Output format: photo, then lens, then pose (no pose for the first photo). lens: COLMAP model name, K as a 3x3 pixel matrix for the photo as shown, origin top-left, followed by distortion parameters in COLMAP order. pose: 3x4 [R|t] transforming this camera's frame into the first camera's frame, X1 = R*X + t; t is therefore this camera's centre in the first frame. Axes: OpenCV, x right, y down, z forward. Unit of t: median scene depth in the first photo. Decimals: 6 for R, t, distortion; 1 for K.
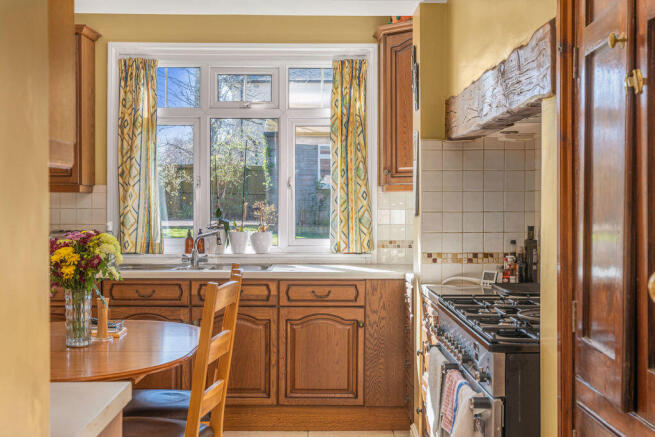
lens RADIAL K [[881.1, 0, 325.2], [0, 881.1, 218.0], [0, 0, 1]] dist [0.001272, 0.000000]
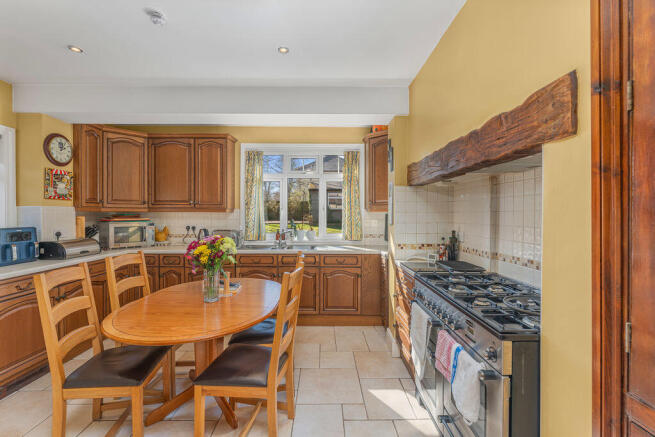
lens RADIAL K [[300.8, 0, 326.5], [0, 300.8, 216.2], [0, 0, 1]] dist [-0.002692, -0.000448]
pose [[0.999989, 0.000241, -0.004777, -0.033574], [-0.000289, 0.999951, -0.009893, -0.012836], [0.004775, 0.009894, 0.999940, 0.283719]]
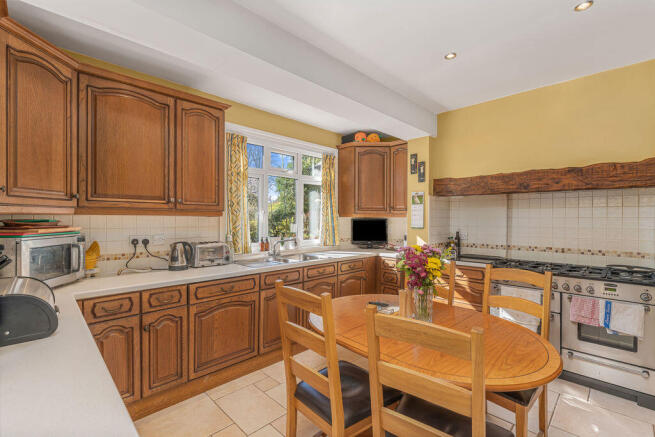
lens RADIAL K [[300.8, 0, 322.7], [0, 300.8, 217.2], [0, 0, 1]] dist [-0.002692, -0.000448]
pose [[0.709517, 0.003854, 0.704678, -0.545261], [0.010554, 0.999815, -0.016094, -0.018563], [-0.704609, 0.018856, 0.709345, 0.544807]]
